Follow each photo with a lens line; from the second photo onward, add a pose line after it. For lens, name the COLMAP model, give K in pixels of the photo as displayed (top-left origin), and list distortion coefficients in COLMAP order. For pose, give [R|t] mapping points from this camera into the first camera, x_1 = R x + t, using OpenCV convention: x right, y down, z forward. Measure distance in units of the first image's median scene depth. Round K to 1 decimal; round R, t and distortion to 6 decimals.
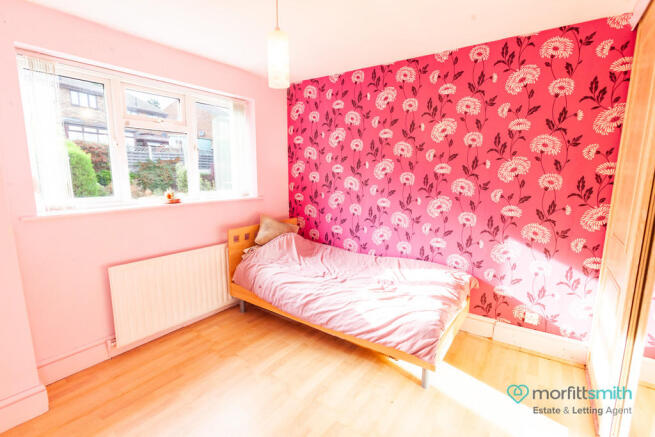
lens RADIAL K [[317.1, 0, 327.2], [0, 317.1, 220.2], [0, 0, 1]] dist [-0.000670, 0.005249]
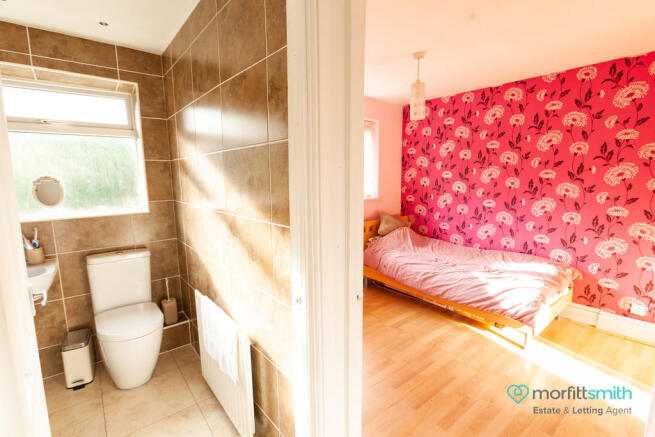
lens RADIAL K [[317.1, 0, 328.2], [0, 317.1, 220.2], [0, 0, 1]] dist [-0.000670, 0.005249]
pose [[0.966144, 0.025454, -0.256745, -0.105299], [-0.028570, 0.999556, -0.008411, 0.037366], [0.256417, 0.015462, 0.966443, -0.314092]]
